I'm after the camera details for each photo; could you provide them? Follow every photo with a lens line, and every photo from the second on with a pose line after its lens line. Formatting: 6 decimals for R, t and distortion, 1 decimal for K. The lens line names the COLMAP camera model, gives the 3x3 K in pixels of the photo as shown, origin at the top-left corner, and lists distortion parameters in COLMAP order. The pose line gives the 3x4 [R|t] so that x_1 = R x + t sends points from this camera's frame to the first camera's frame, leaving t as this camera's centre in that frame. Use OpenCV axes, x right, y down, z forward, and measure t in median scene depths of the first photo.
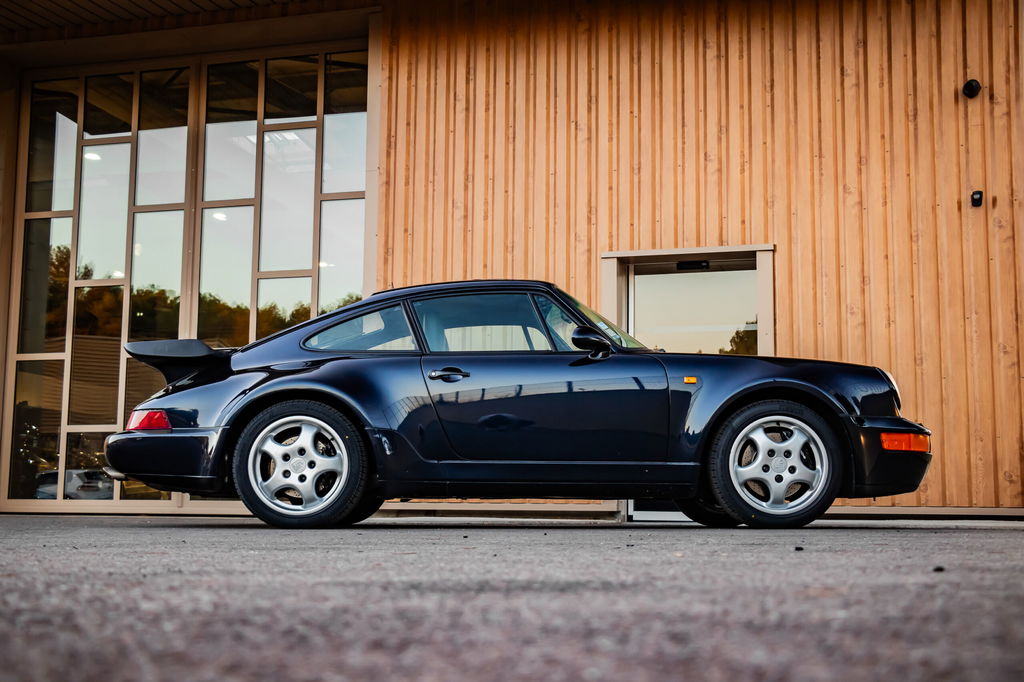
lens RADIAL K [[1274.6, 0, 484.2], [0, 1274.6, 343.0], [0, 0, 1]] dist [-0.090441, 0.505872]
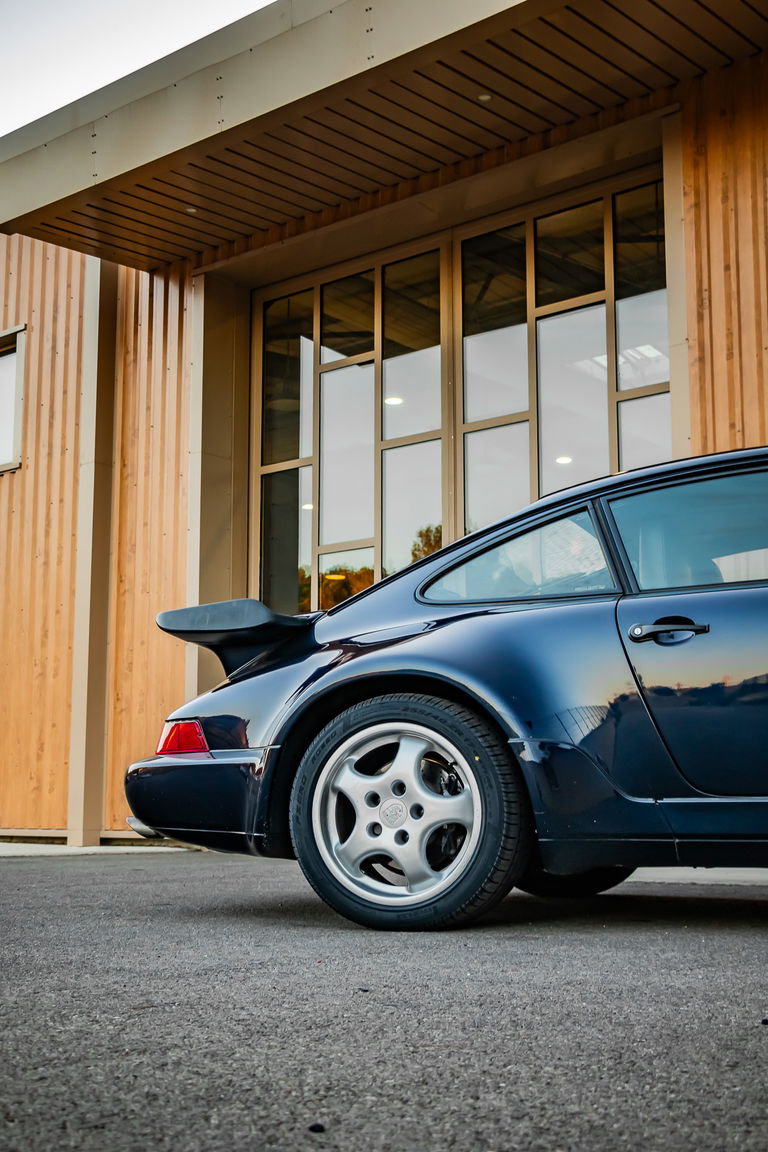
lens RADIAL K [[1433.9, 0, 382.3], [0, 1433.9, 614.4], [0, 0, 1]] dist [-0.090441, 0.505872]
pose [[0.920814, -0.067447, -0.384126, 0.054526], [0.065124, 0.997695, -0.019068, 0.013382], [0.384527, -0.007458, 0.923084, 0.258677]]
